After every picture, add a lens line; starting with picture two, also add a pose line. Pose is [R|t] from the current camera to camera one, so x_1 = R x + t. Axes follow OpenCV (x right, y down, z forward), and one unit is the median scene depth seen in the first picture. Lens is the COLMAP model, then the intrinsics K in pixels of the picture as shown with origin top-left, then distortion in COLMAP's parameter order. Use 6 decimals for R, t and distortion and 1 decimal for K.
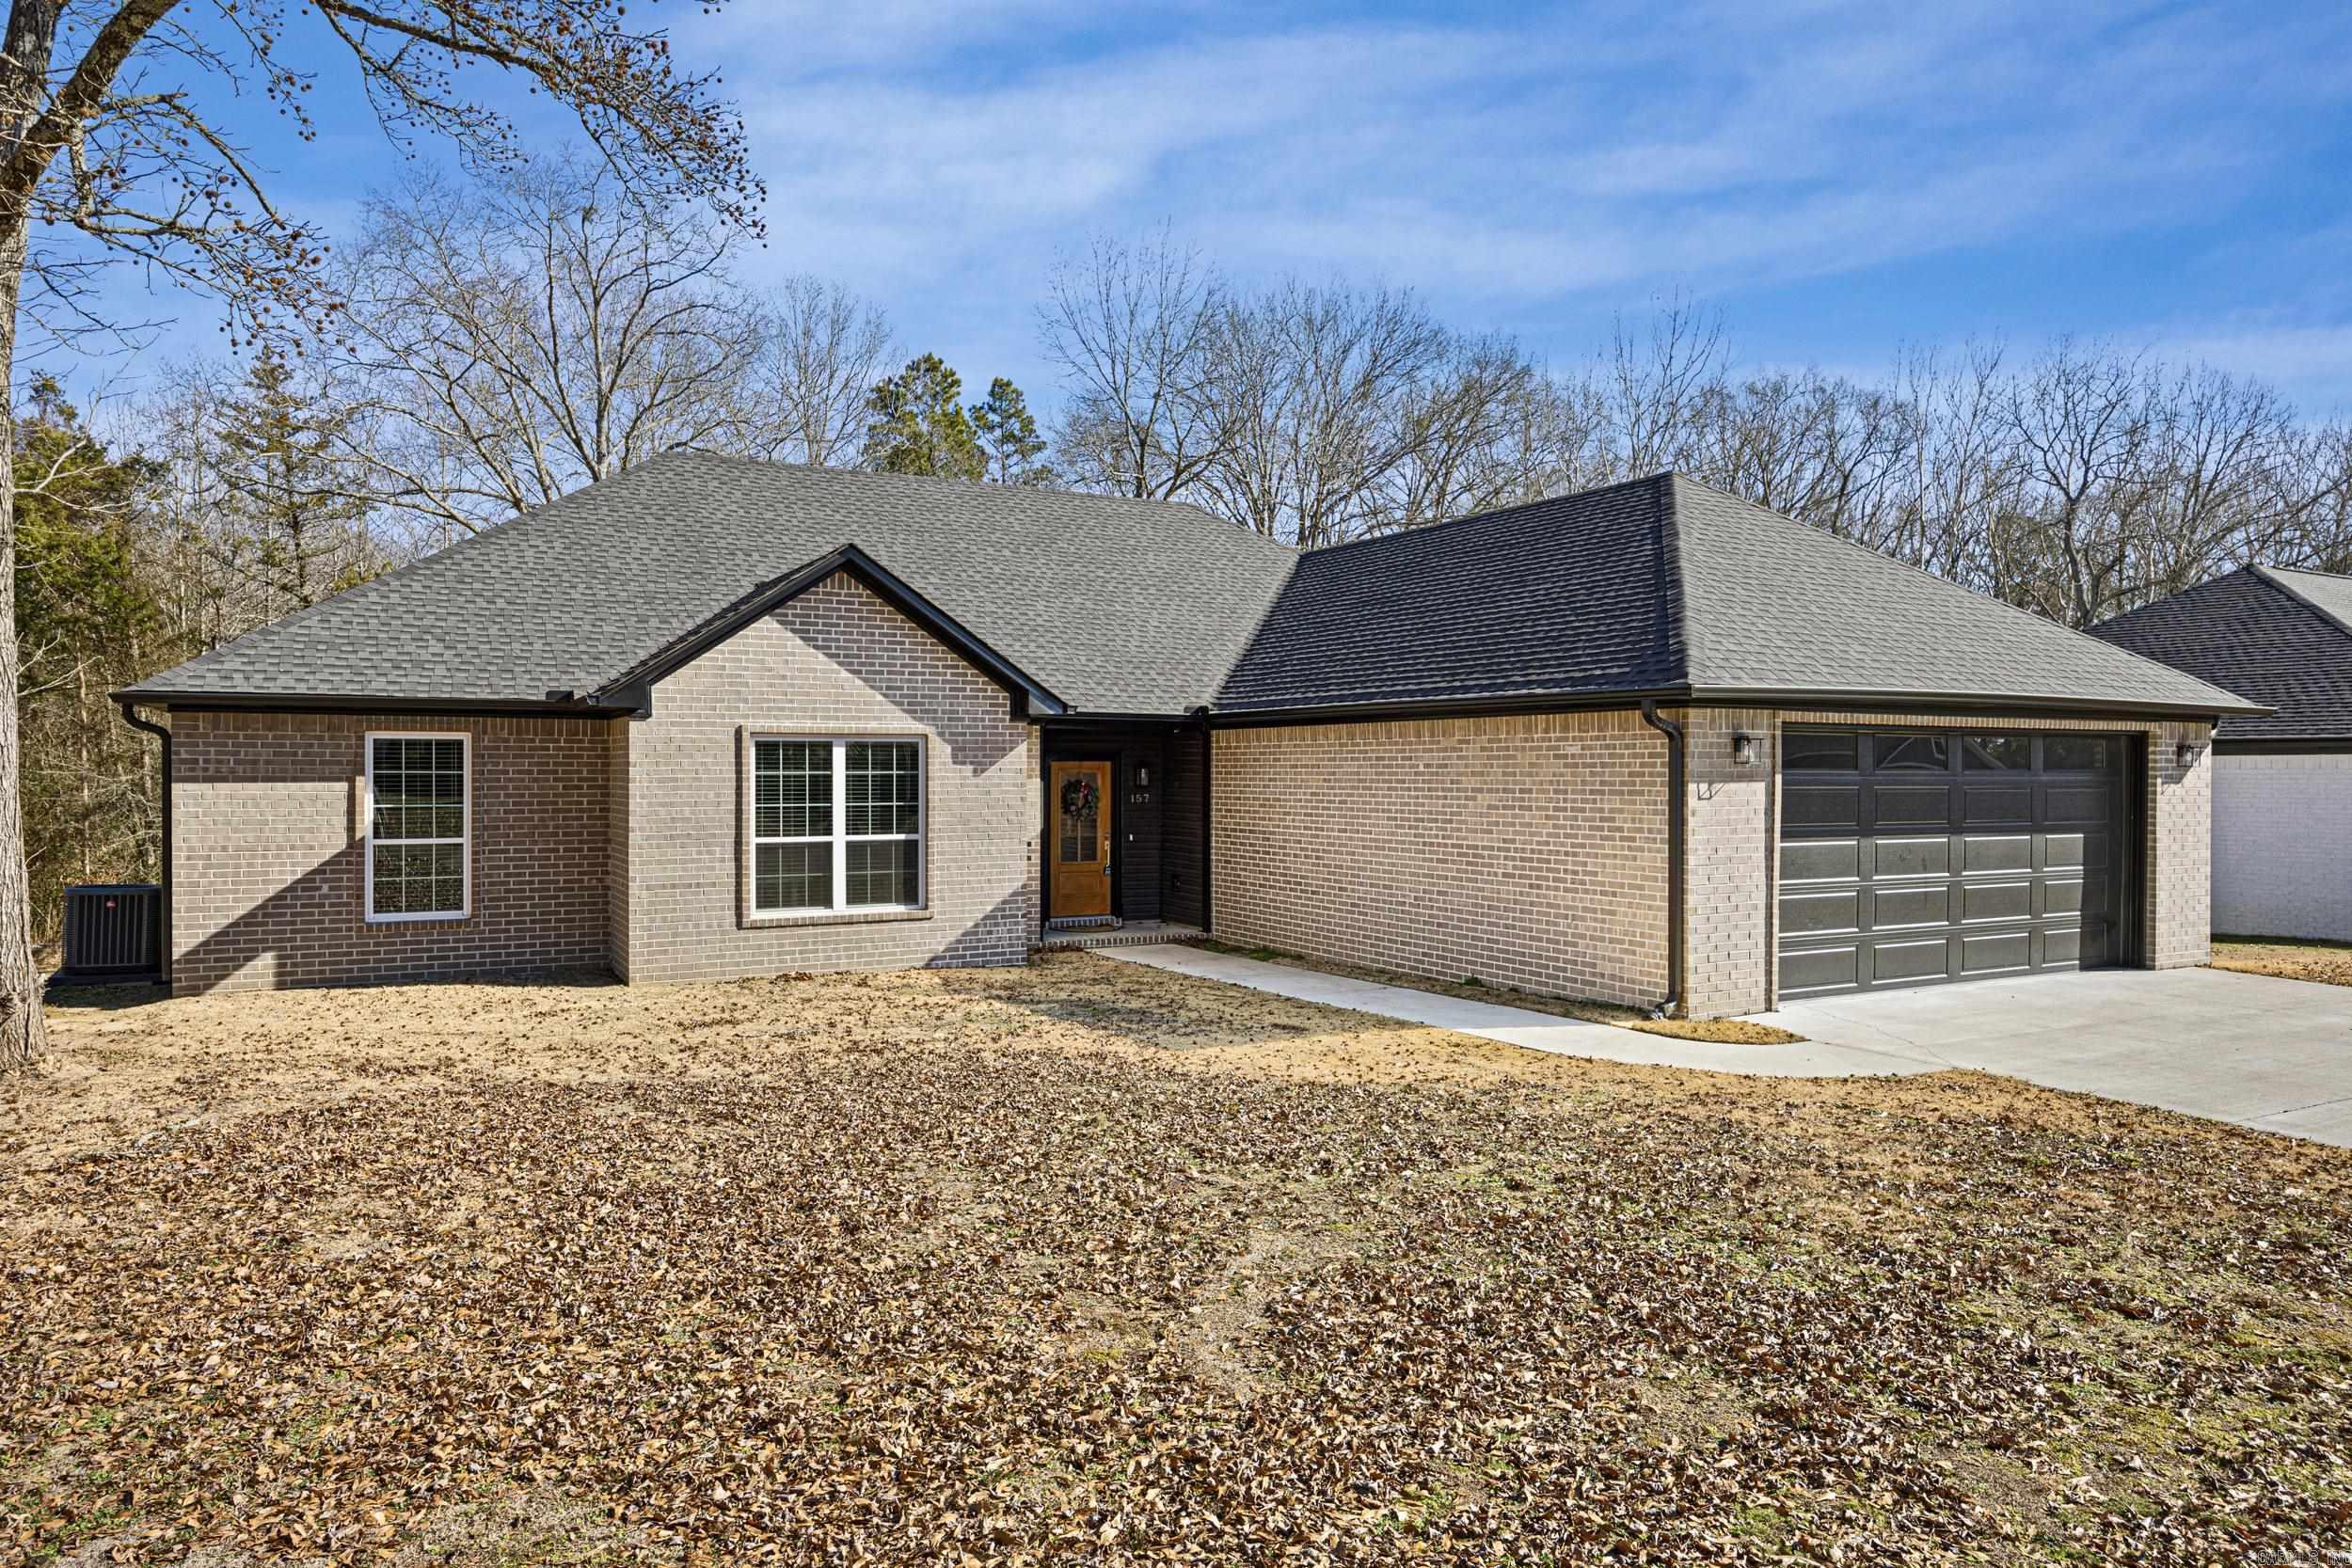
lens RADIAL K [[1493.6, 0, 1167.5], [0, 1493.6, 794.4], [0, 0, 1]] dist [-0.007849, 0.001357]
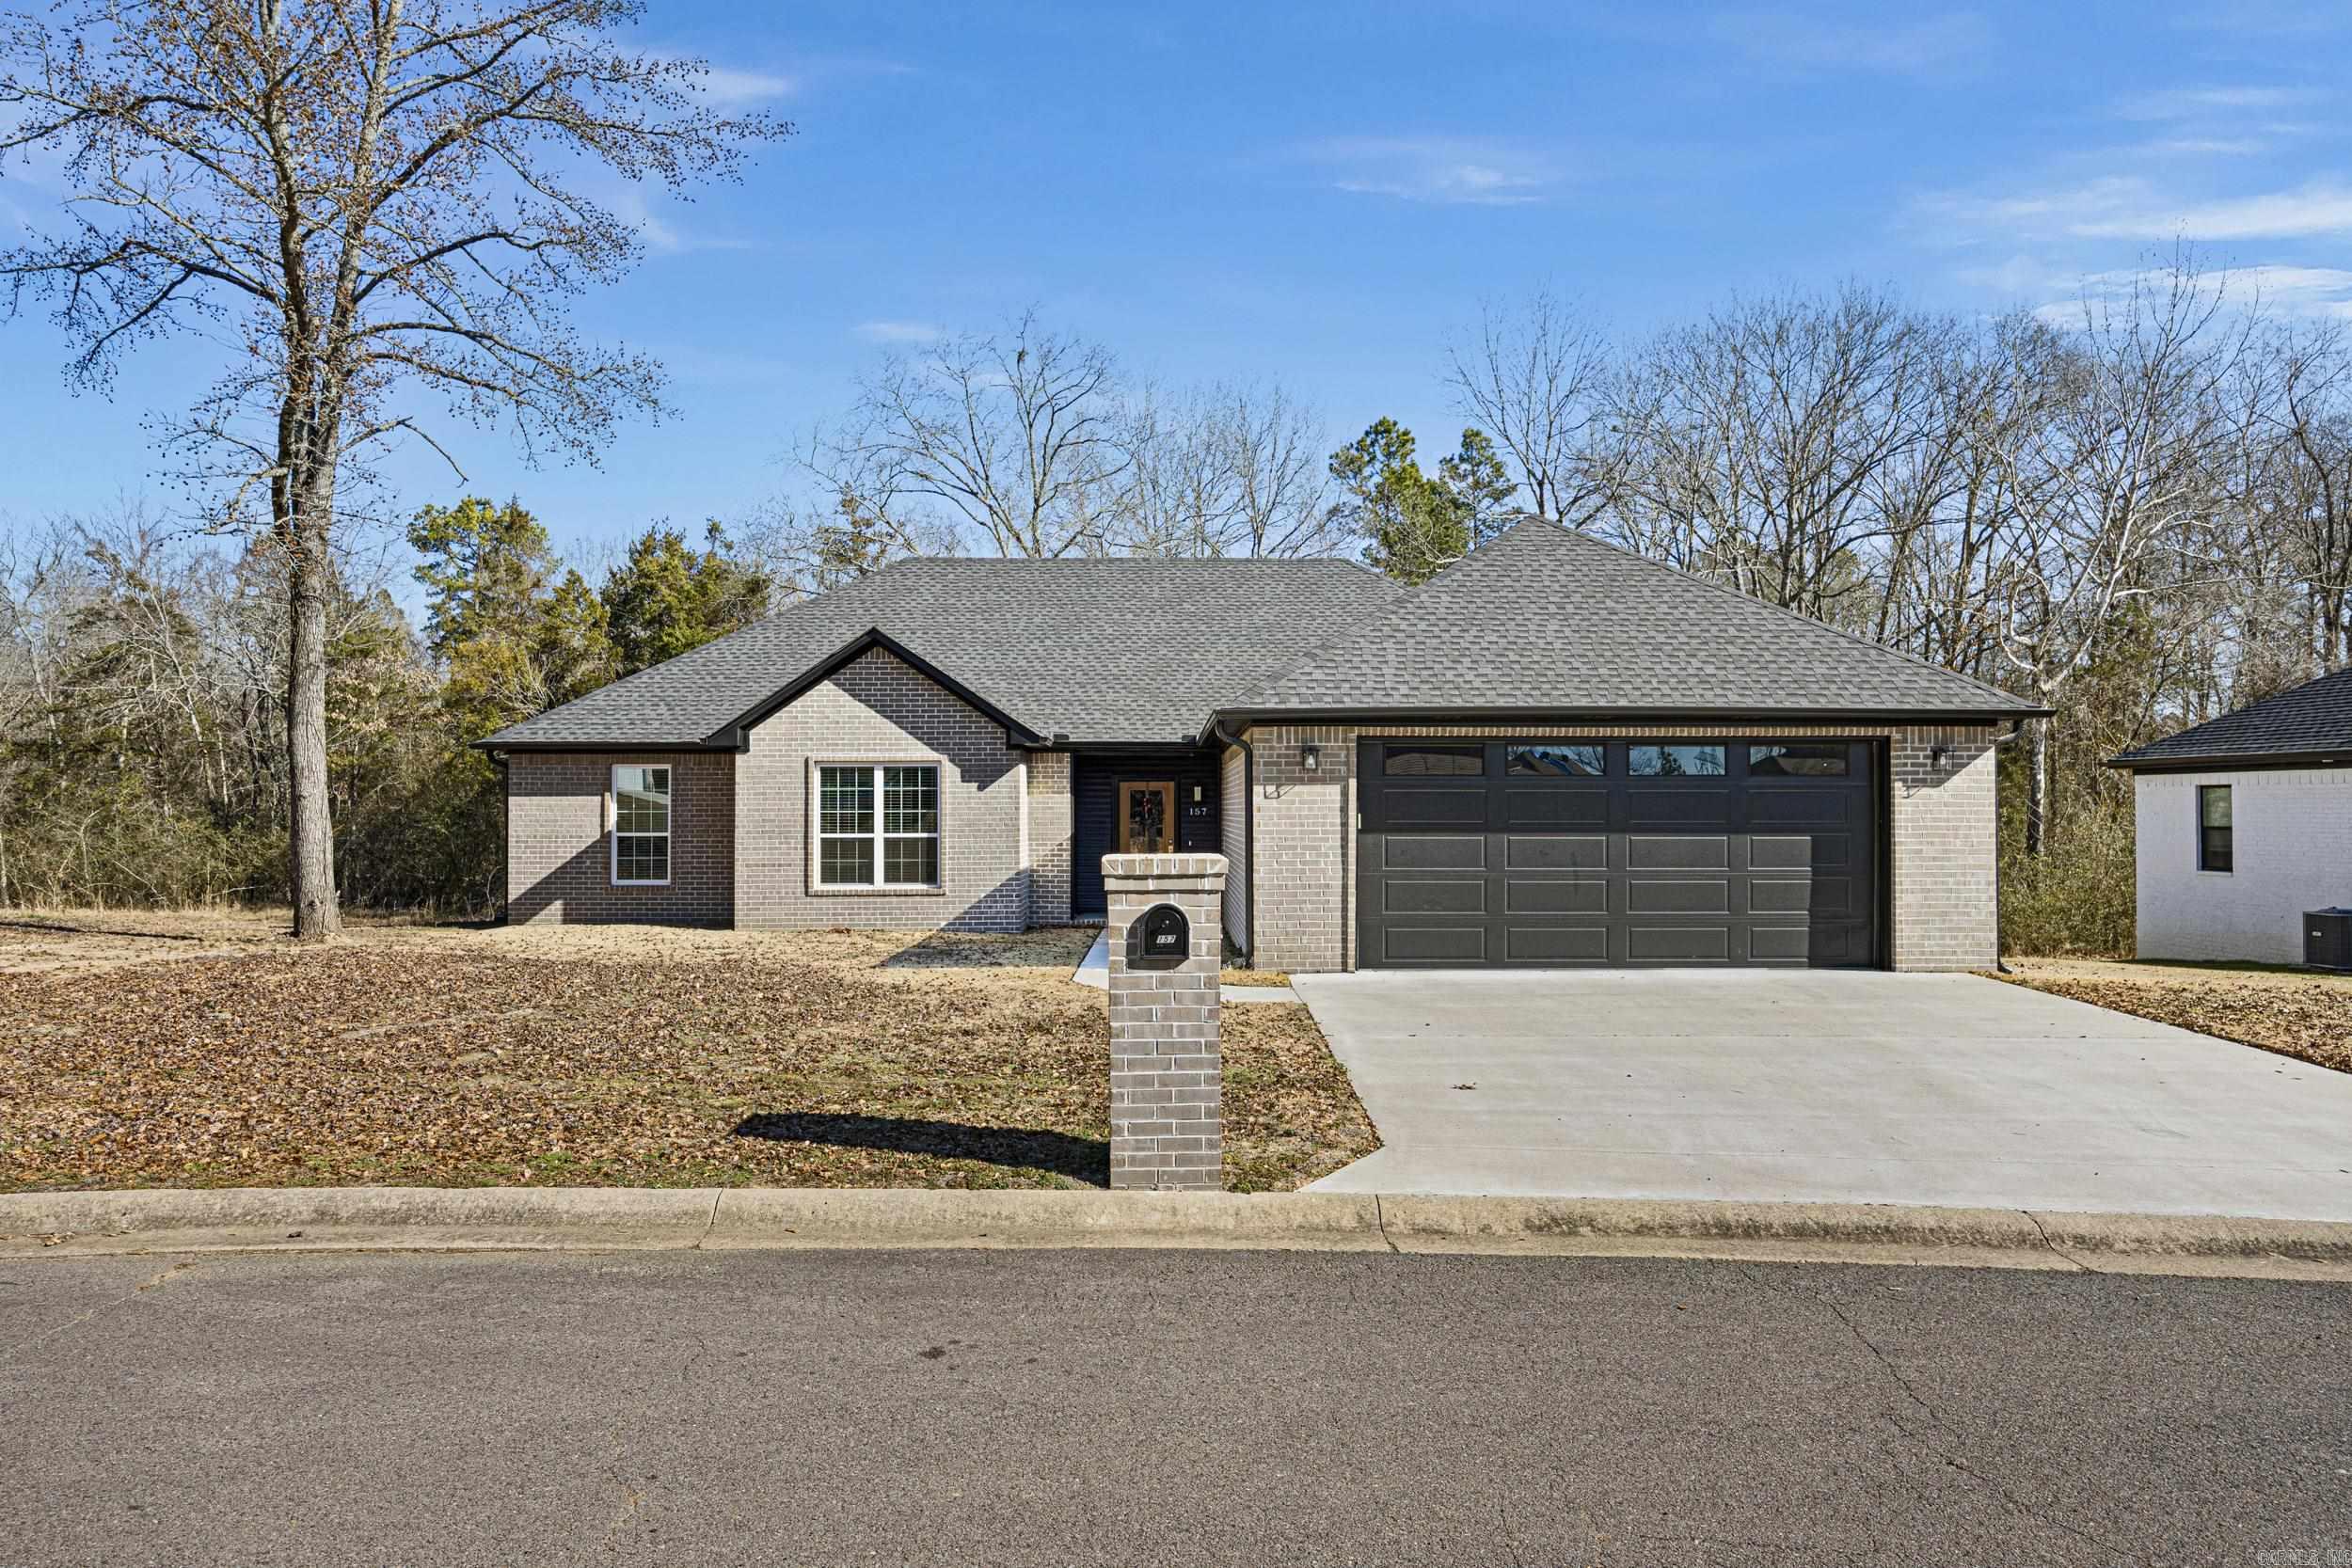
lens RADIAL K [[1515.2, 0, 1161.3], [0, 1515.2, 809.7], [0, 0, 1]] dist [-0.003468, 0.000671]
pose [[0.882311, -0.002284, -0.470660, 0.702628], [-0.005804, 0.999859, -0.015733, 0.026634], [0.470630, 0.016613, 0.882174, -0.140733]]
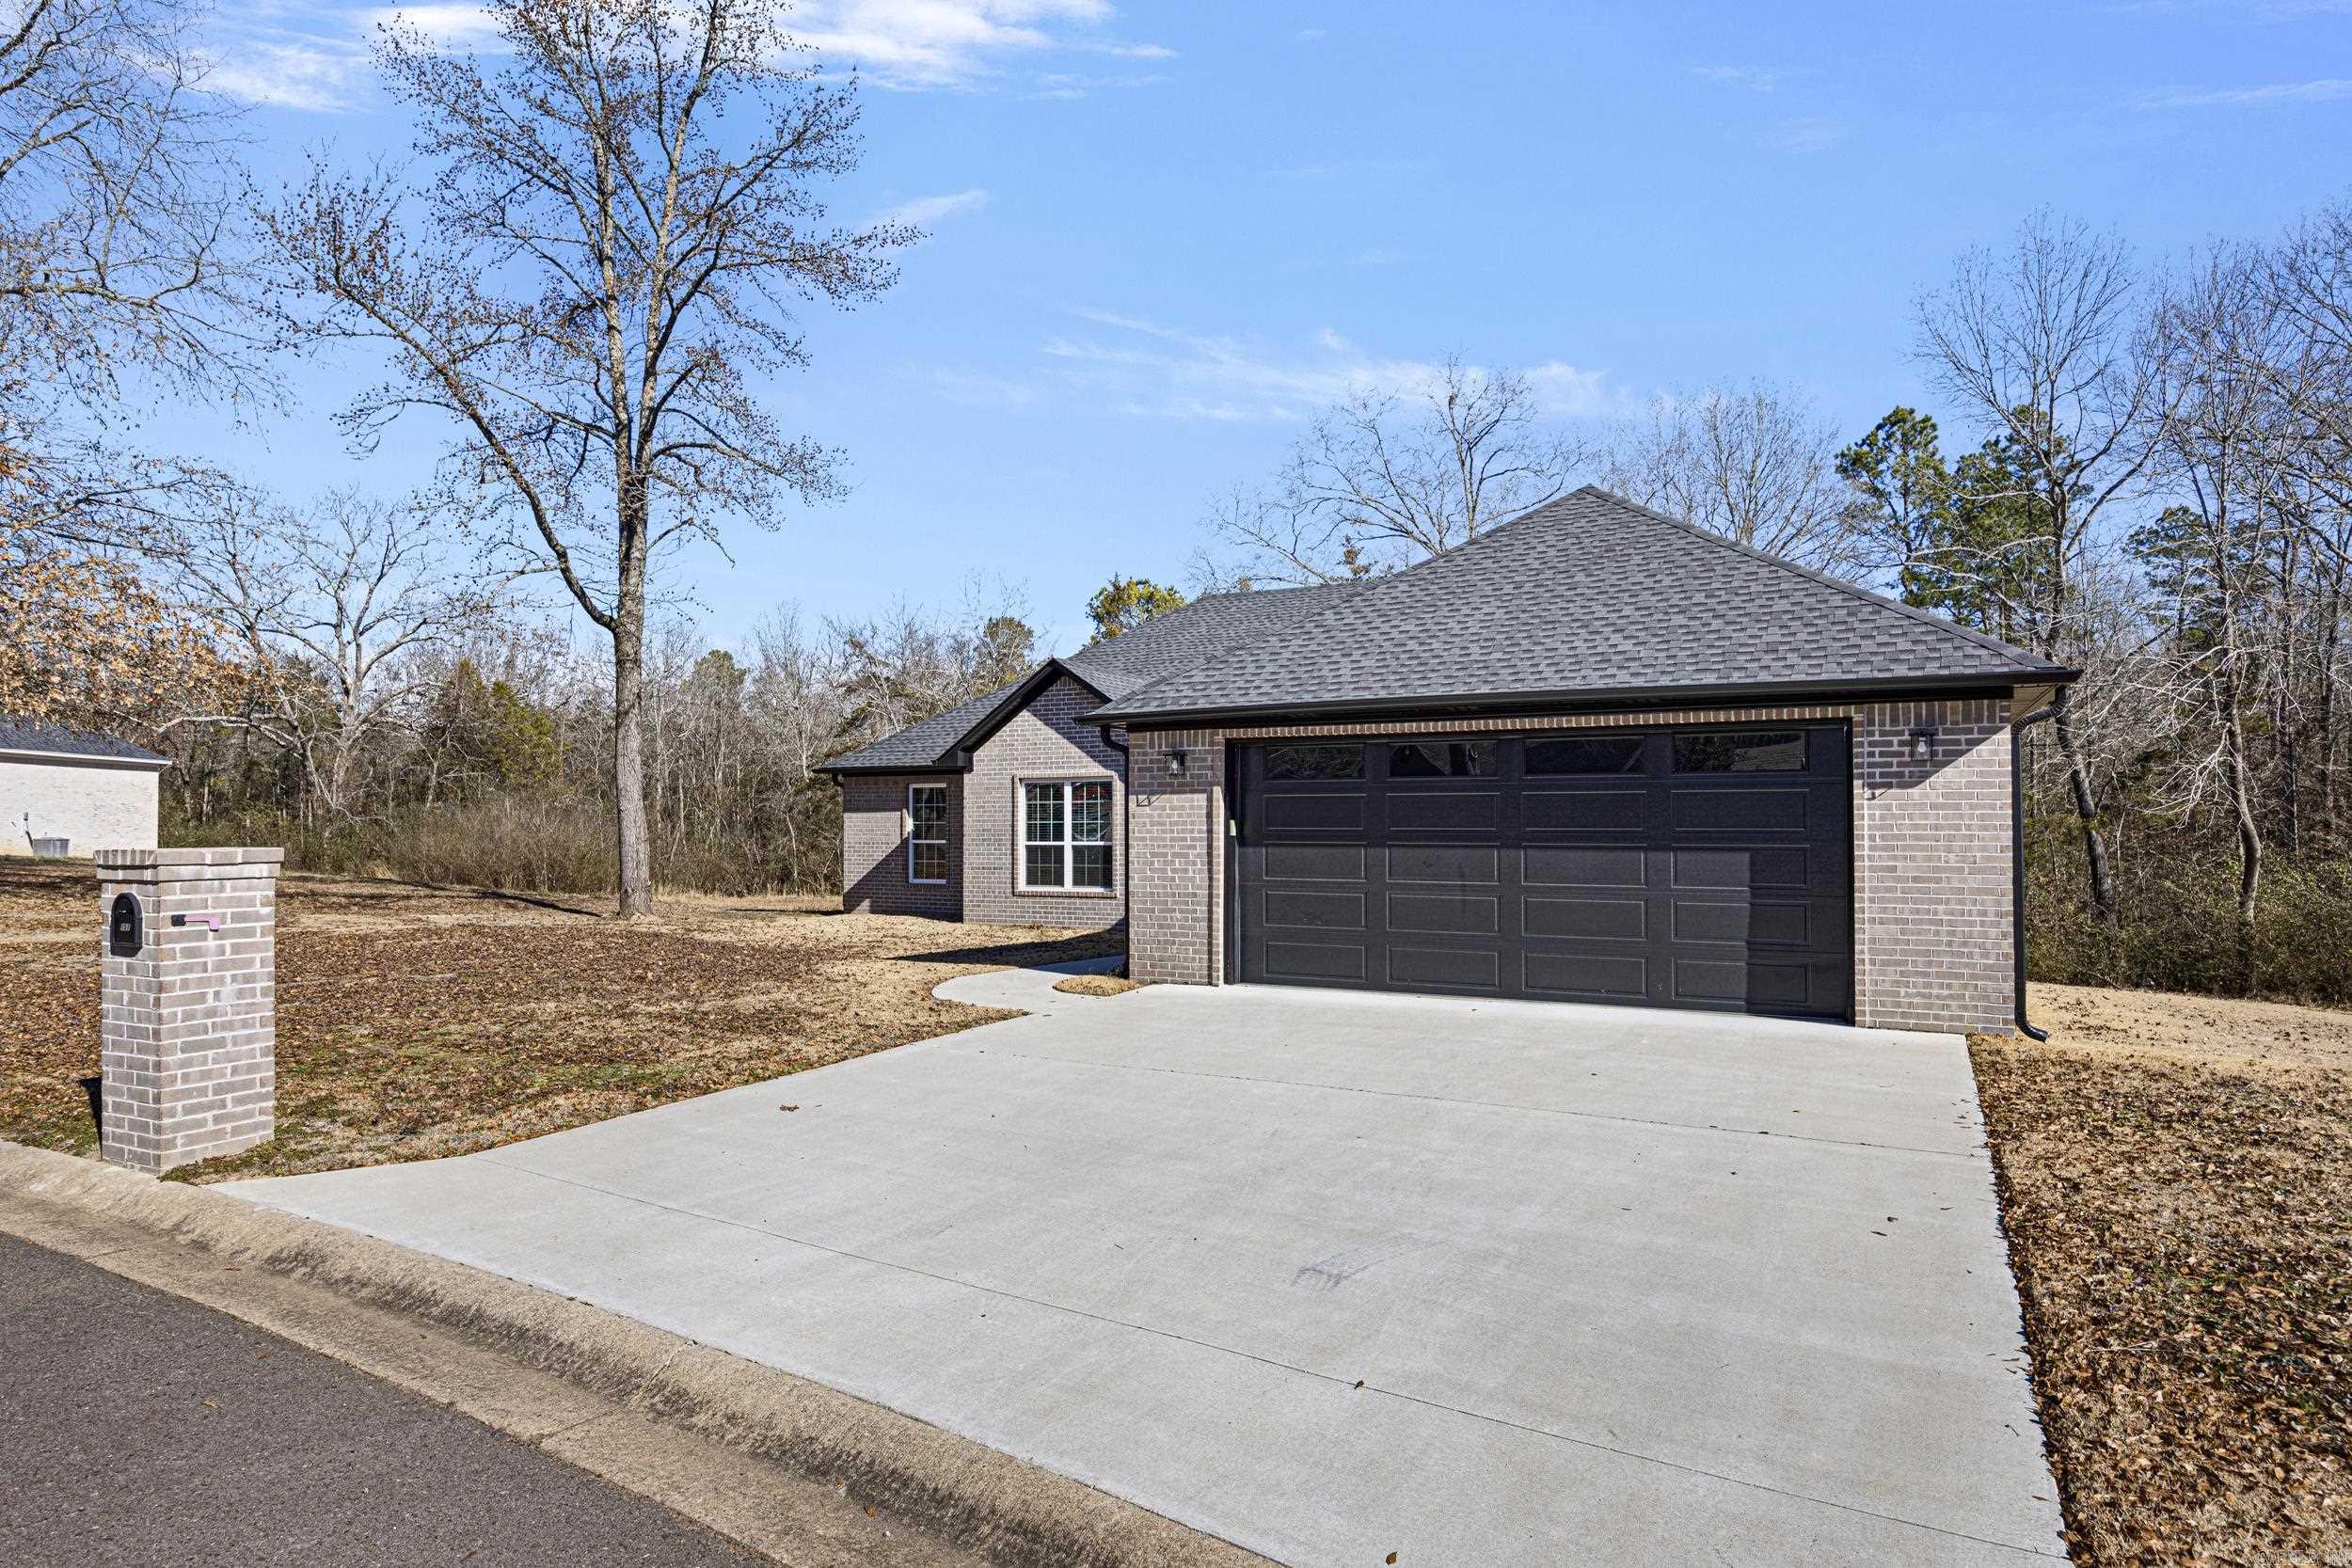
lens RADIAL K [[1314.9, 0, 1178.5], [0, 1314.9, 826.7], [0, 0, 1]] dist [0.001683, -0.000057]
pose [[0.553330, -0.002214, -0.832959, 1.029014], [-0.014137, 0.999827, -0.012049, 0.027311], [0.832842, 0.018442, 0.553203, 0.330094]]
